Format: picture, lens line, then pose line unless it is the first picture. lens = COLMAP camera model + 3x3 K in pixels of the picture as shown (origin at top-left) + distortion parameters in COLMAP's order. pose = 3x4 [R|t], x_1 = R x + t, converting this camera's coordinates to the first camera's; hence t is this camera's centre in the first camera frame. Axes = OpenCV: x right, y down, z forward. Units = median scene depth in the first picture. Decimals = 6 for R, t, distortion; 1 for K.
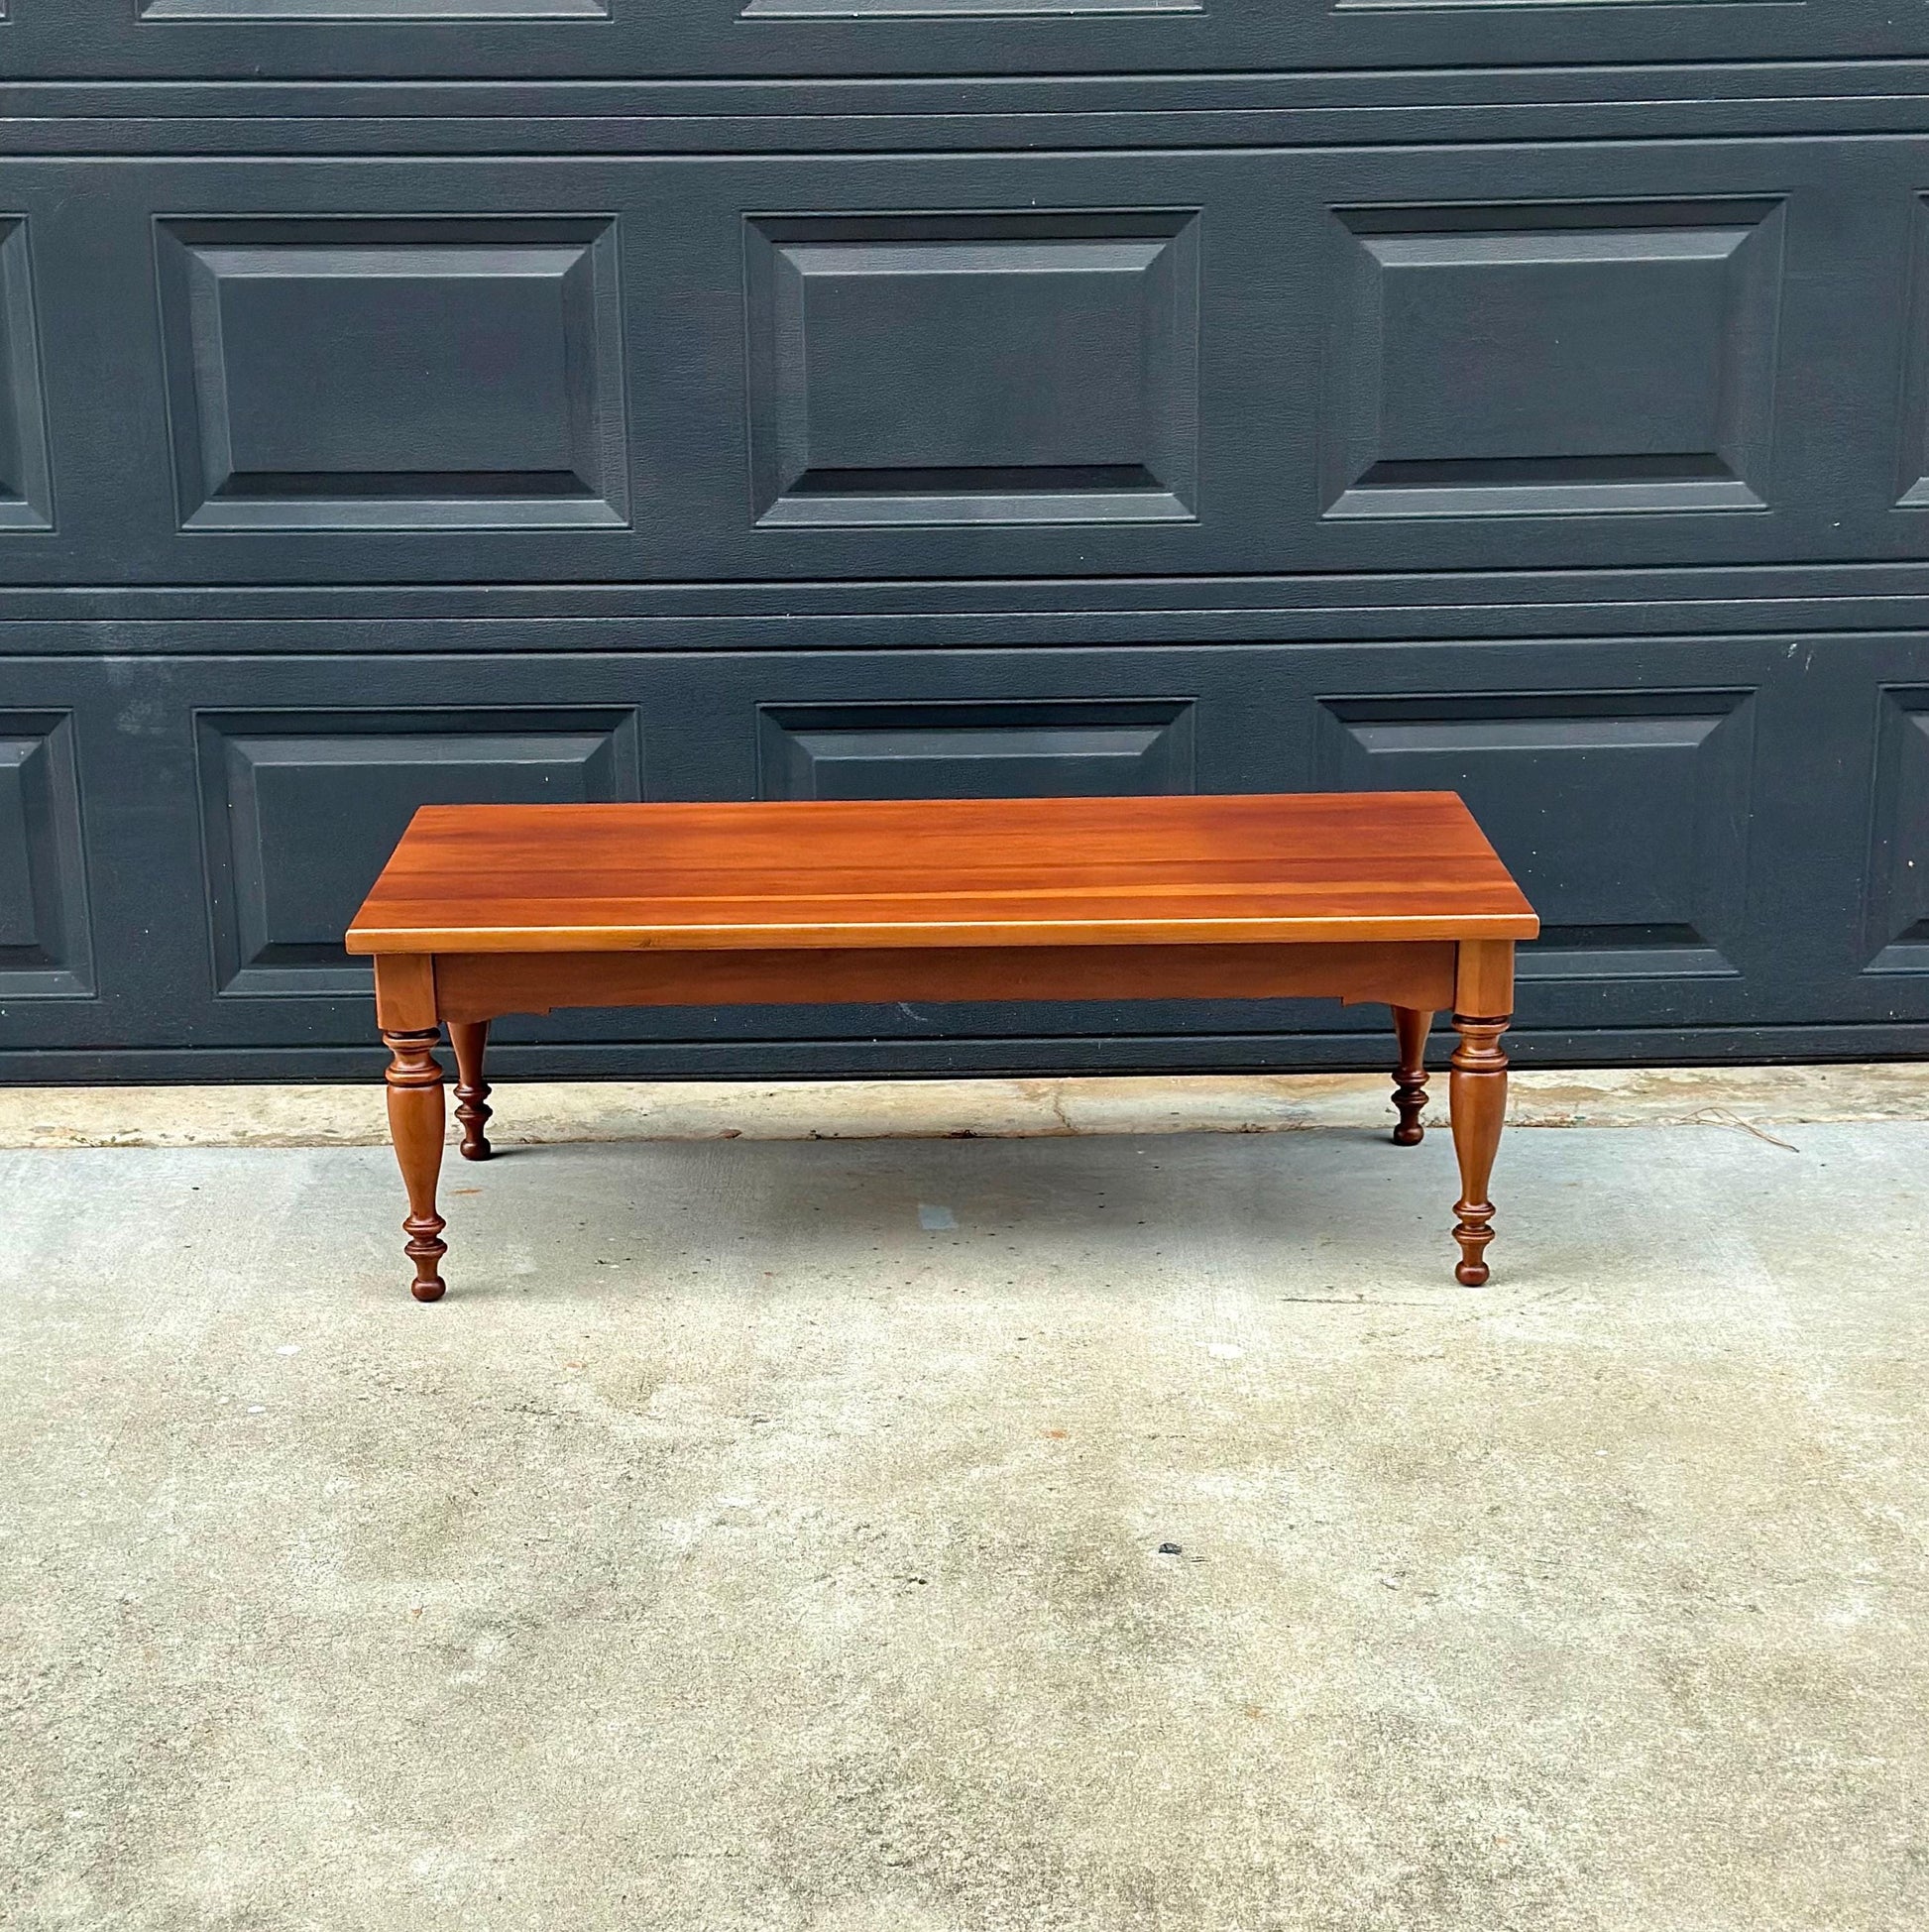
lens RADIAL K [[3710.0, 0, 947.5], [0, 3710.0, 1098.7], [0, 0, 1]] dist [0.146902, 0.000000]
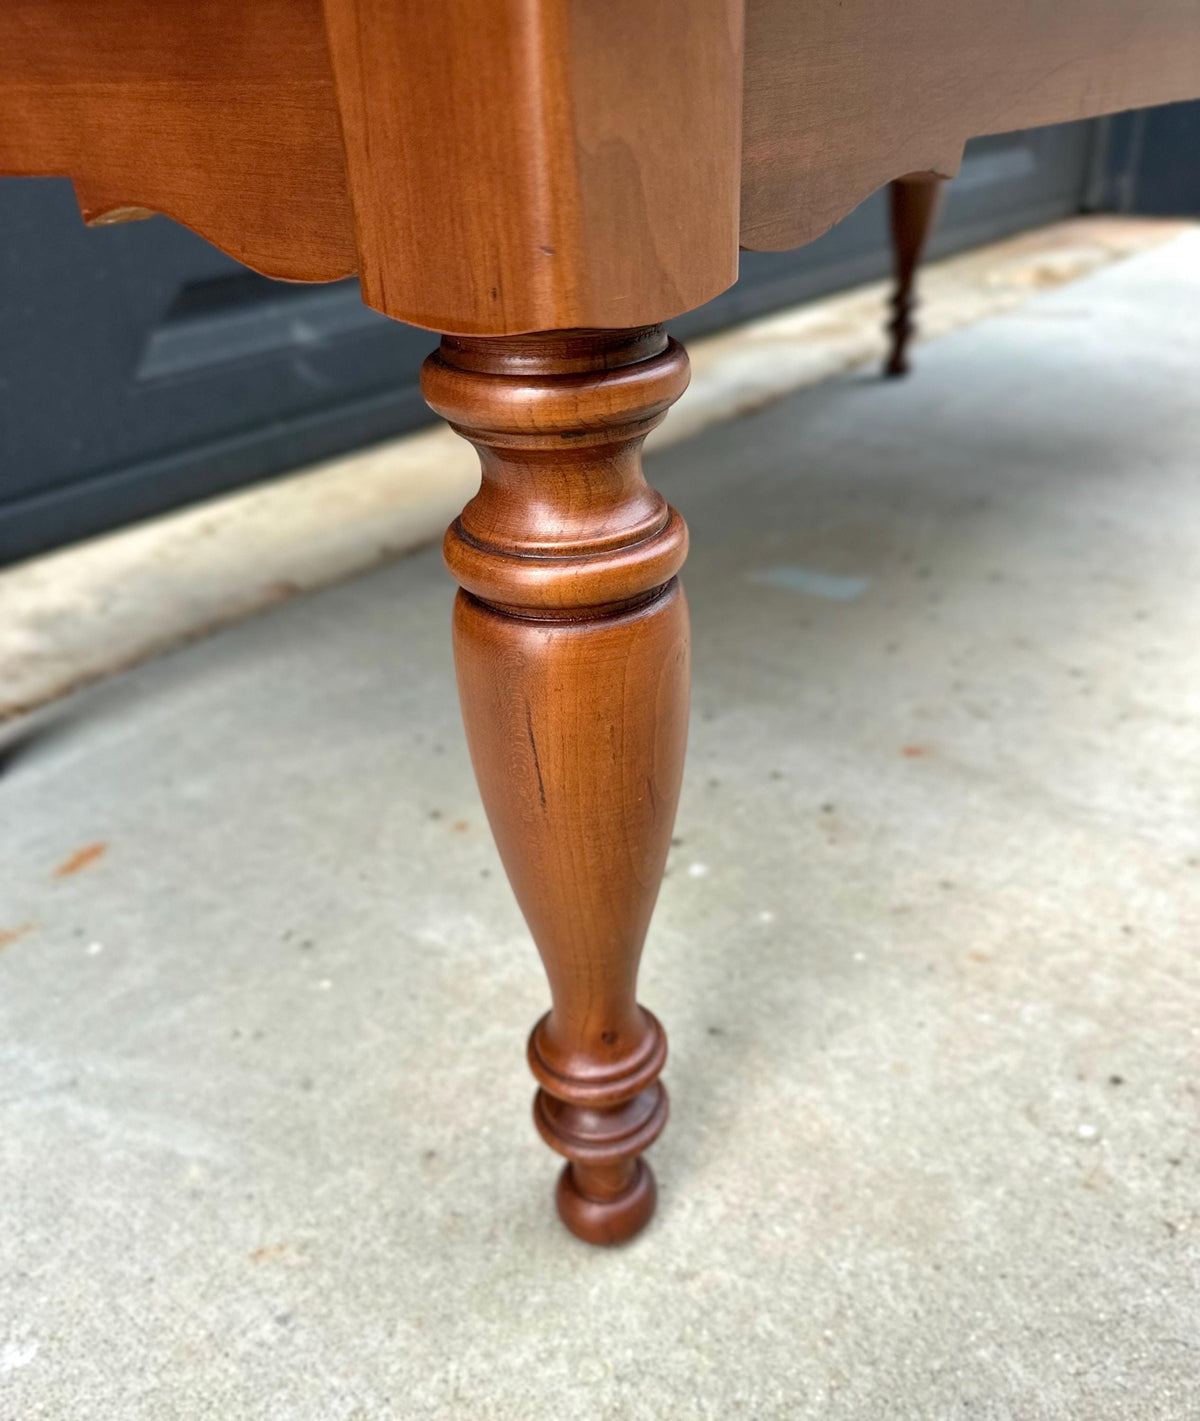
lens RADIAL K [[1190.6, 0, 597.5], [0, 1190.6, 816.3], [0, 0, 1]] dist [0.012337, -0.057549]
pose [[0.653377, -0.428772, 0.623902, -0.170515], [0.248675, 0.899969, 0.358073, -0.015325], [-0.715024, -0.078808, 0.694644, 0.828718]]
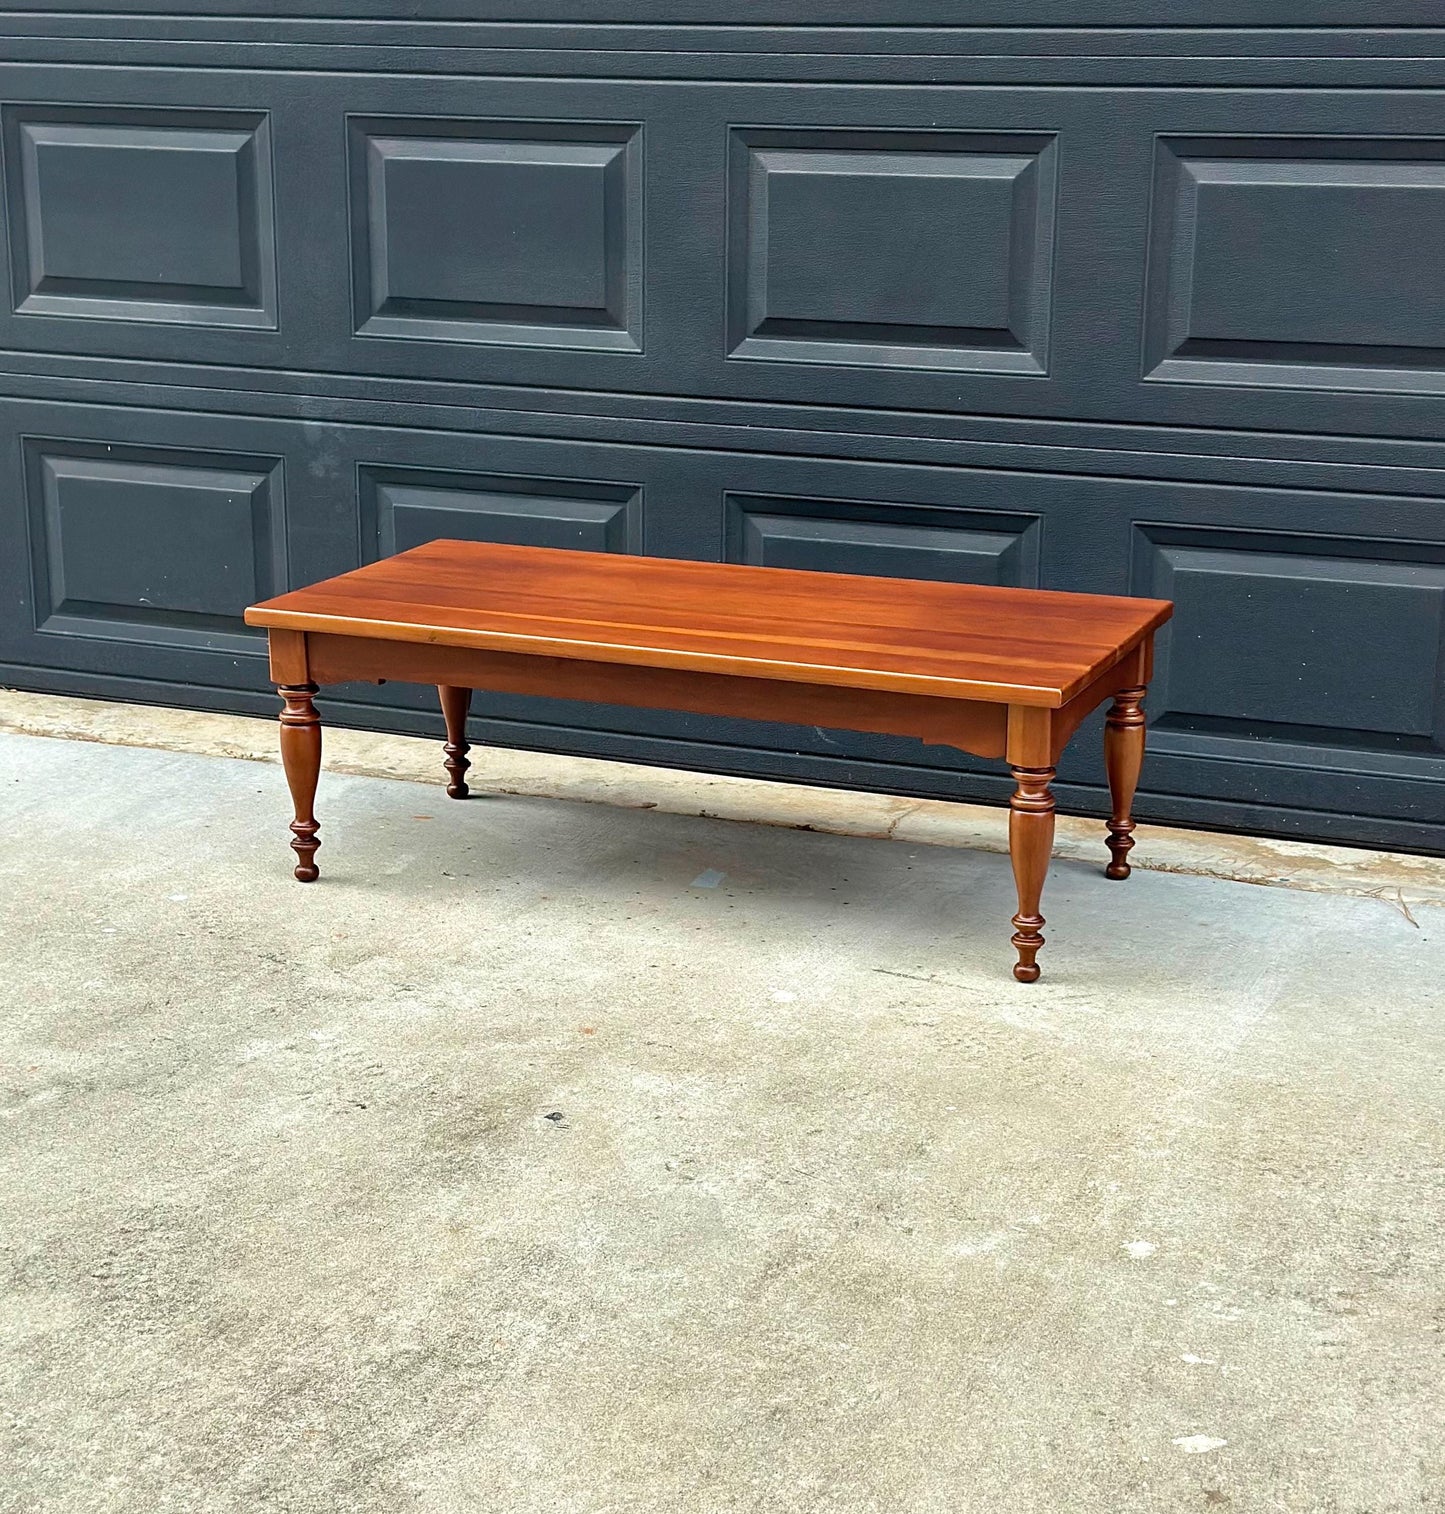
lens RADIAL K [[2838.9, 0, 726.6], [0, 2838.9, 778.7], [0, 0, 1]] dist [0.138653, 0.000000]
pose [[0.917467, 0.121039, -0.378951, 0.361171], [-0.130318, 0.991472, 0.001172, -0.005116], [0.375861, 0.048308, 0.925416, 0.061891]]
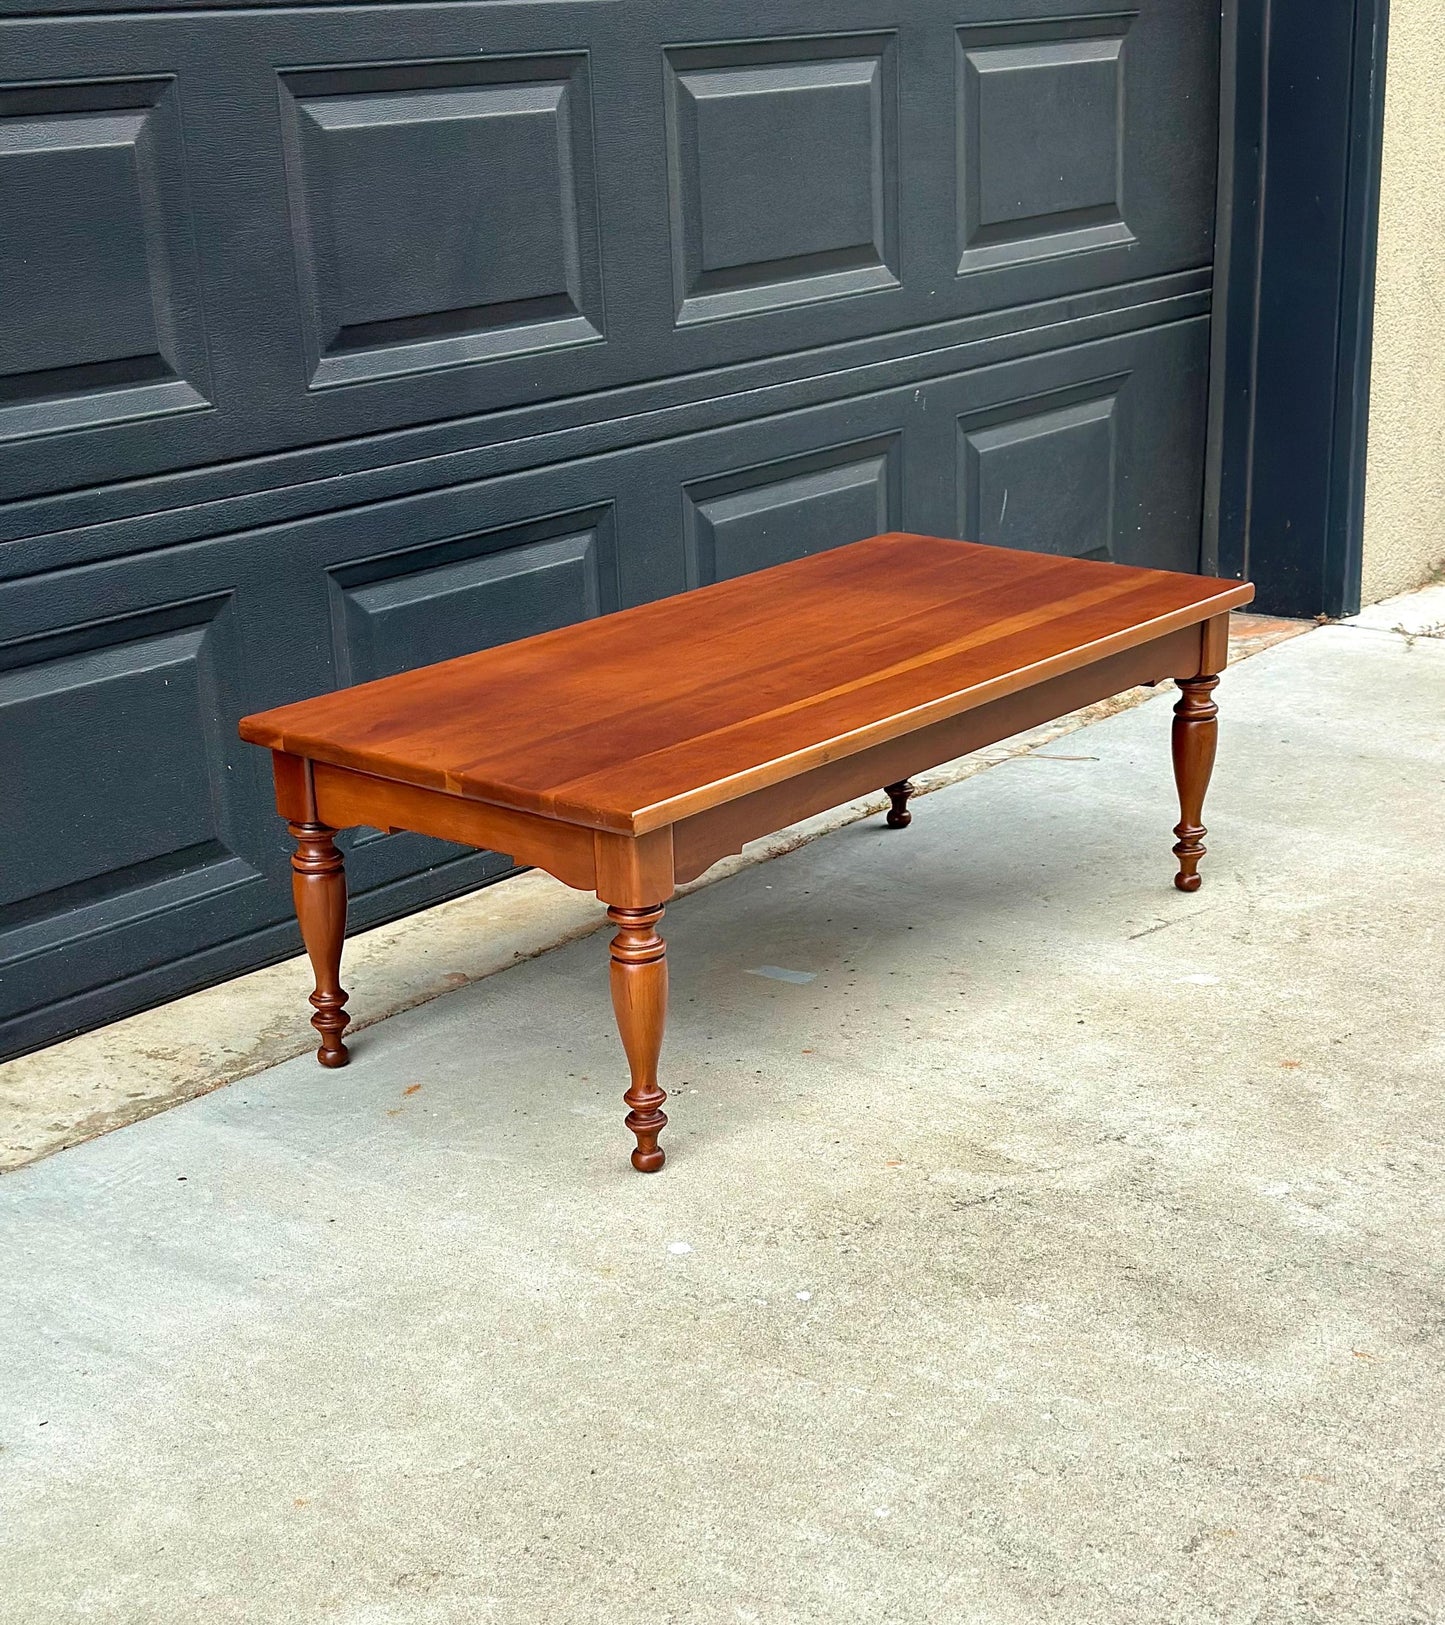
lens RADIAL K [[2726.4, 0, 791.9], [0, 2726.4, 975.2], [0, 0, 1]] dist [0.116602, 0.000000]
pose [[0.629450, -0.275978, 0.726381, -0.562281], [0.236527, 0.958493, 0.159202, -0.091745], [-0.740167, 0.071599, 0.668600, 0.428635]]
